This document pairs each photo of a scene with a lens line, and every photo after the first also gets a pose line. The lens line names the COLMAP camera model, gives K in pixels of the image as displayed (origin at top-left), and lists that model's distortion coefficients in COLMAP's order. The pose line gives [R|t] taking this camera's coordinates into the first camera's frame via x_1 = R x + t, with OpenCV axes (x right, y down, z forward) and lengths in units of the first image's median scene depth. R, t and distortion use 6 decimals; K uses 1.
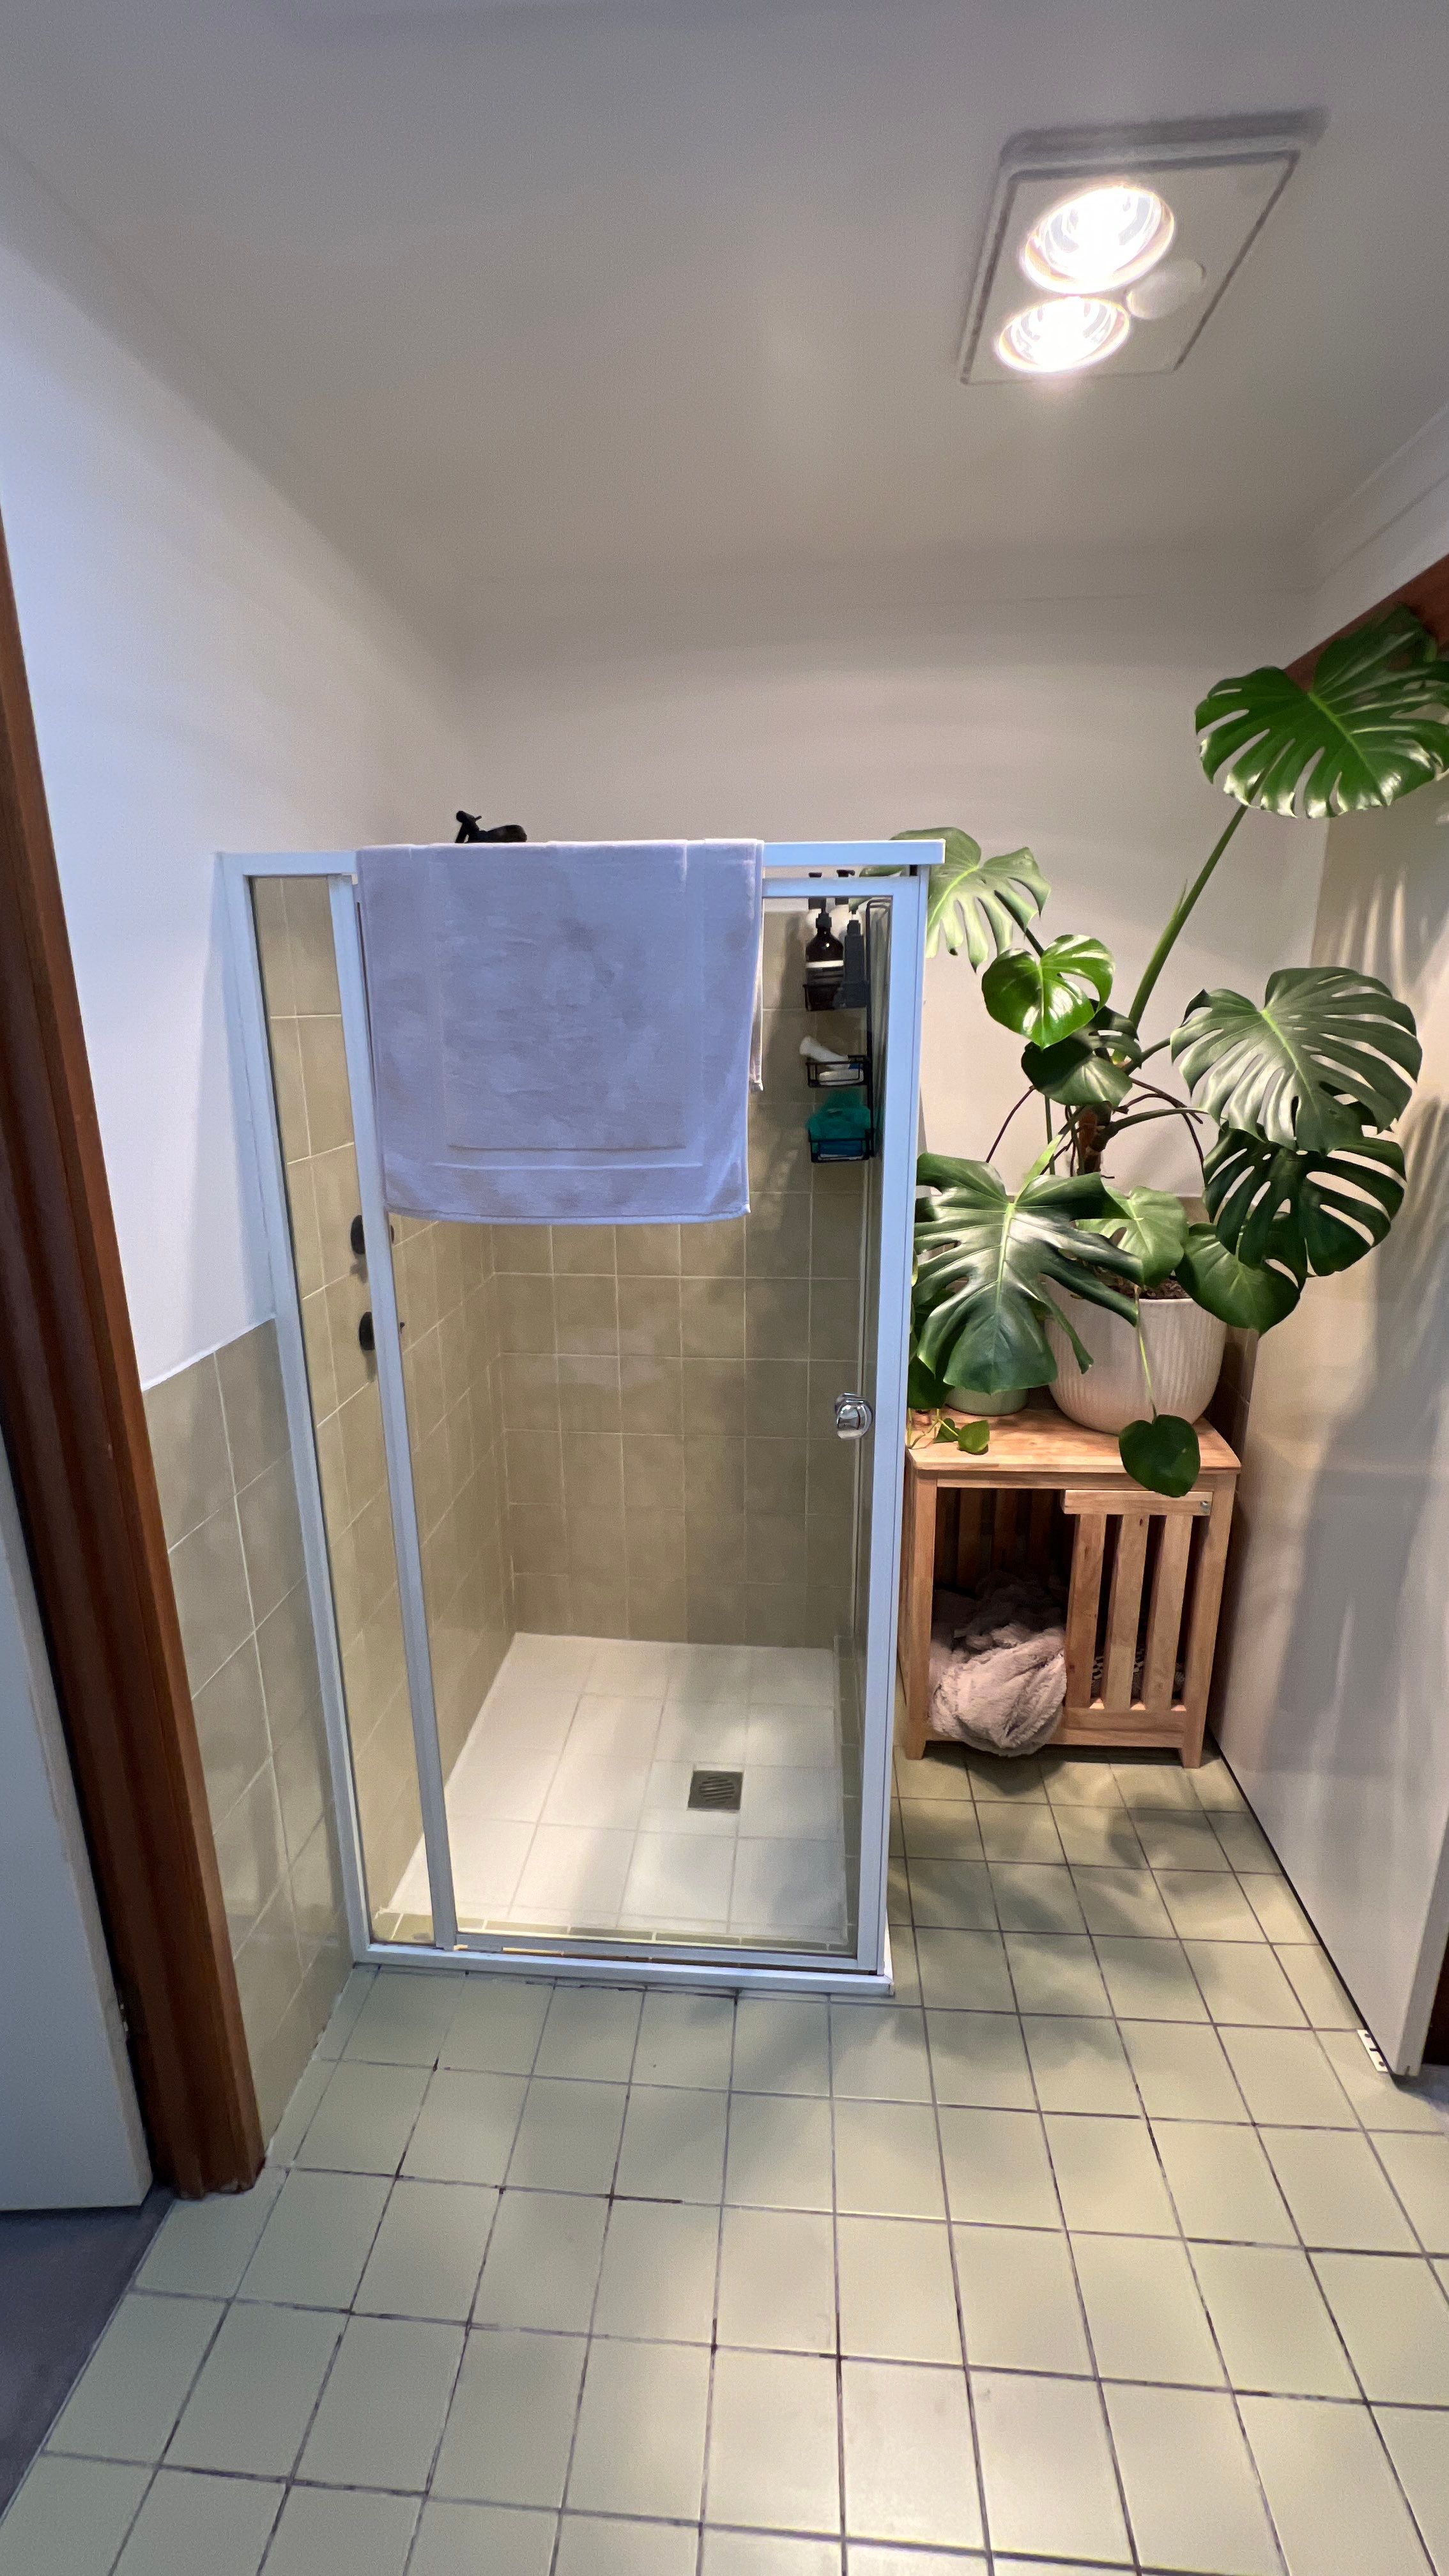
lens RADIAL K [[1027.2, 0, 727.7], [0, 1027.2, 1283.1], [0, 0, 1]] dist [-0.000522, 0.000494]
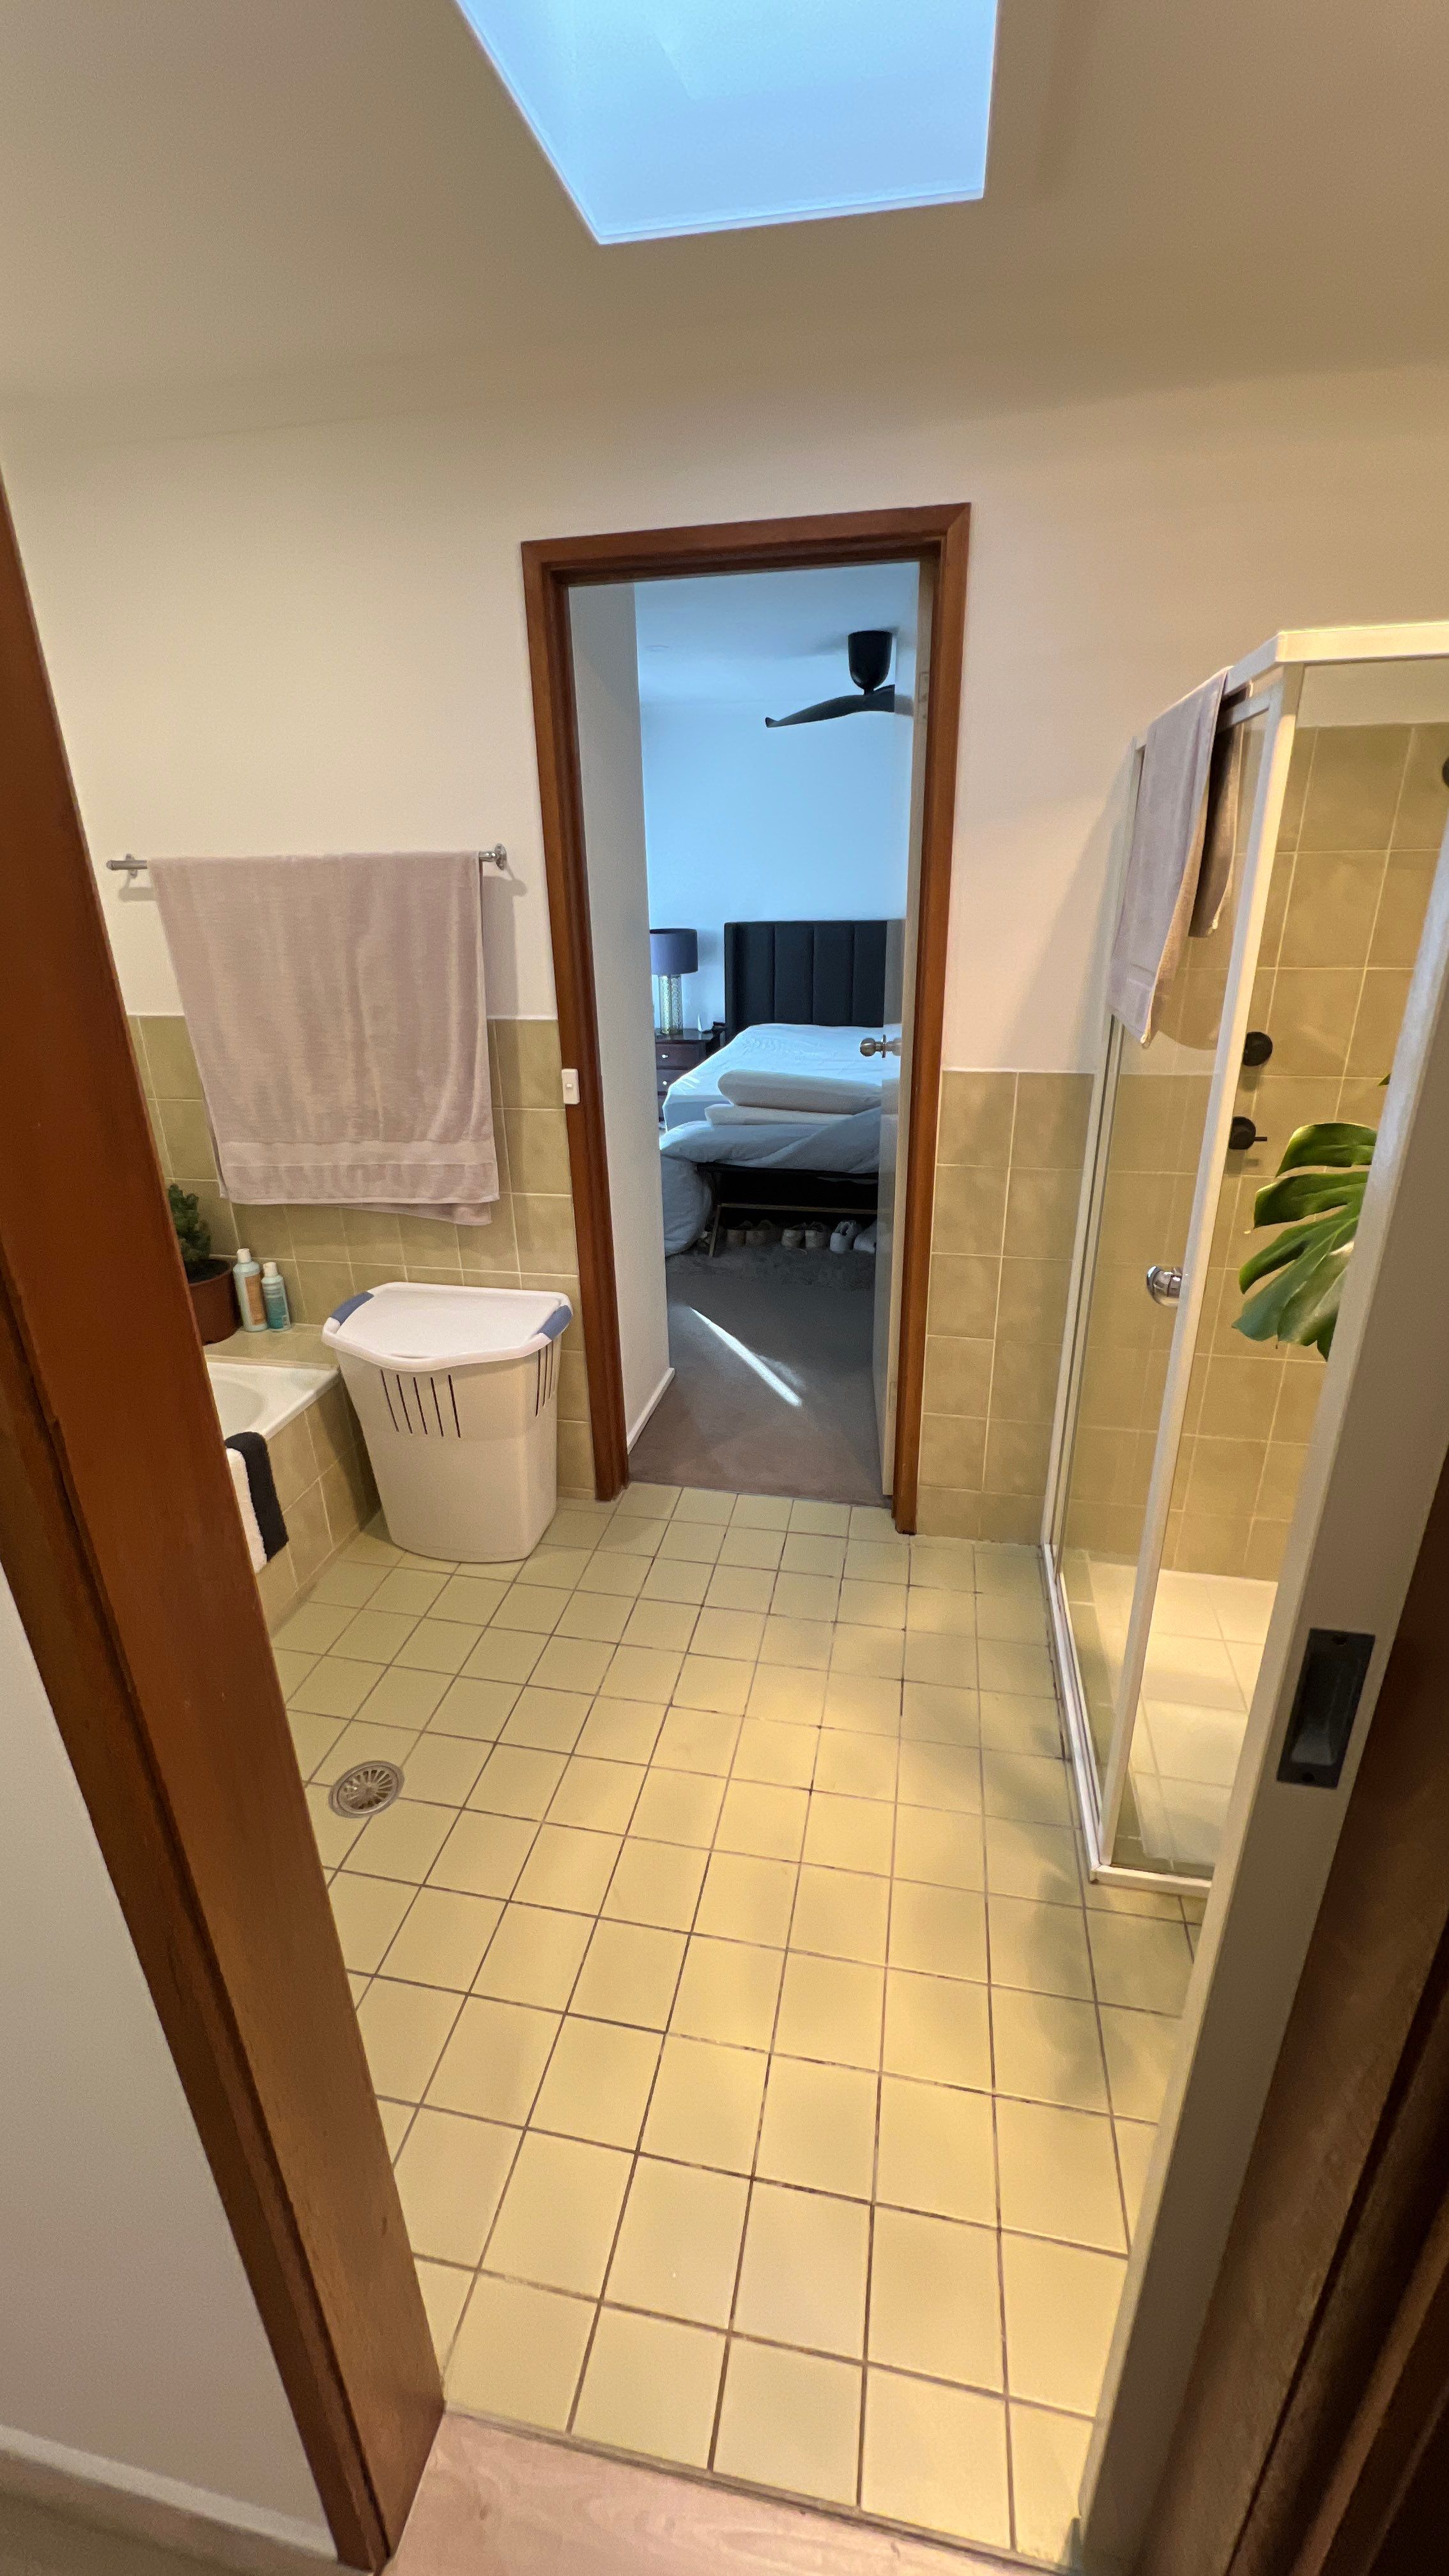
lens RADIAL K [[1027.2, 0, 727.7], [0, 1027.2, 1283.1], [0, 0, 1]] dist [-0.000522, 0.000494]
pose [[-0.125154, 0.376502, -0.917923, 0.976377], [-0.235468, 0.887491, 0.396124, -0.145693], [0.963790, 0.265718, -0.022419, 0.573858]]
